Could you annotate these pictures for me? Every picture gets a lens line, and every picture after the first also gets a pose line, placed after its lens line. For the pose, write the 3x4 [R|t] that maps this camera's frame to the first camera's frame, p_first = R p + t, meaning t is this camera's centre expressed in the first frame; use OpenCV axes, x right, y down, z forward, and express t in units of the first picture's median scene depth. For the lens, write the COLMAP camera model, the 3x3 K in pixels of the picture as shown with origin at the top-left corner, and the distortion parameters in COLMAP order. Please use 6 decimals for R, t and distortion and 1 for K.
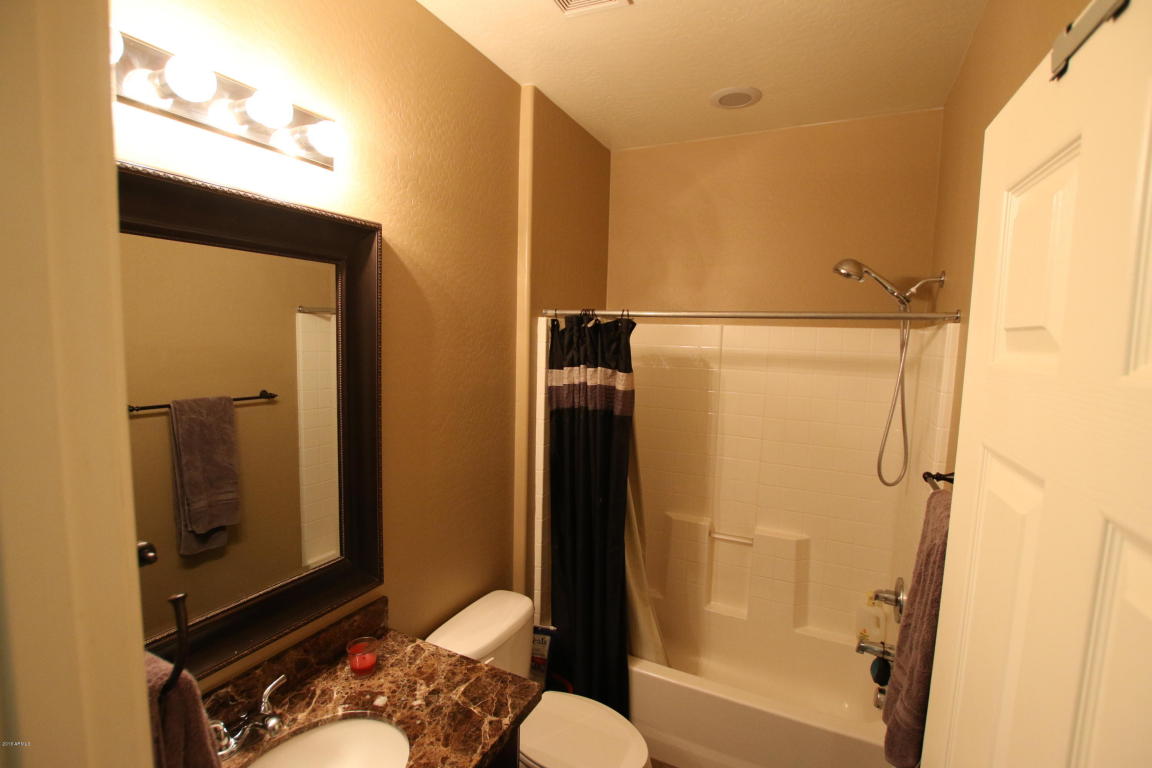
lens RADIAL K [[528.3, 0, 572.9], [0, 528.3, 387.5], [0, 0, 1]] dist [-0.029785, 0.002442]
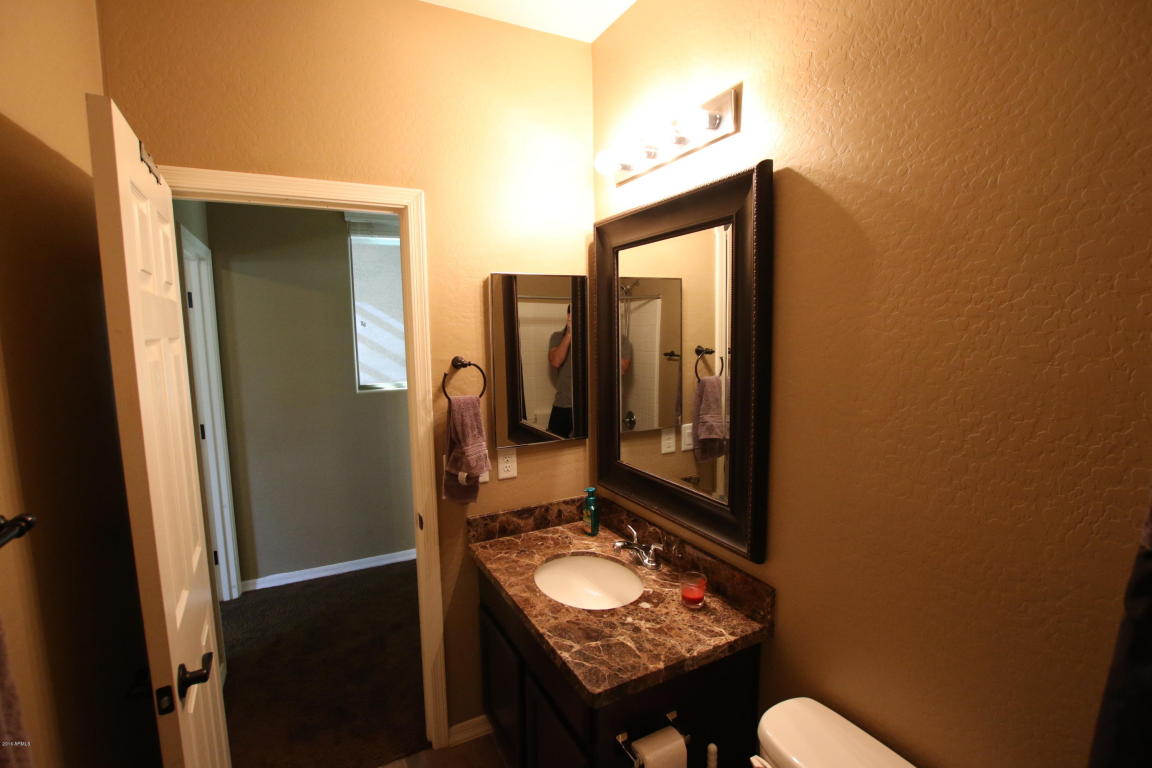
lens RADIAL K [[528.3, 0, 570.1], [0, 528.3, 386.1], [0, 0, 1]] dist [-0.029785, 0.002442]
pose [[-0.589698, 0.077854, -0.803862, 0.533069], [-0.073599, 0.986021, 0.149487, -0.040866], [0.804263, 0.147316, -0.575725, 1.218643]]
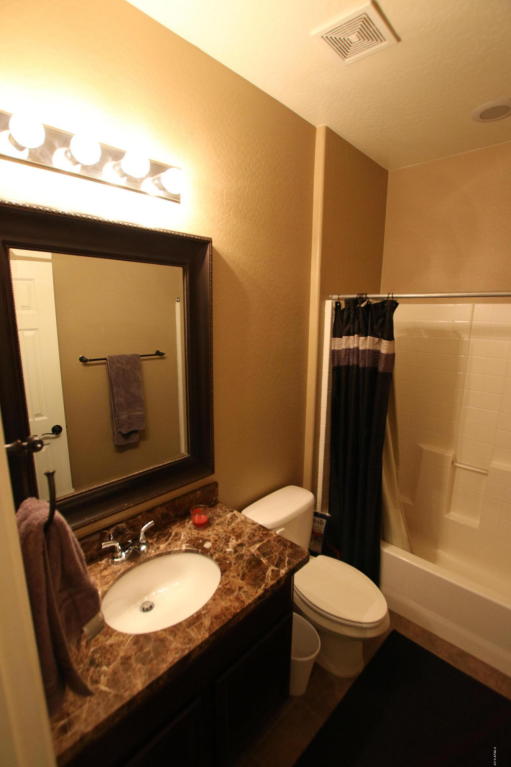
lens RADIAL K [[351.8, 0, 257.9], [0, 351.8, 386.6], [0, 0, 1]] dist [-0.029785, 0.002442]
pose [[0.956830, 0.041720, -0.287640, 0.056638], [-0.013040, 0.994810, 0.100911, 0.004234], [0.290357, -0.092804, 0.952408, 0.052990]]
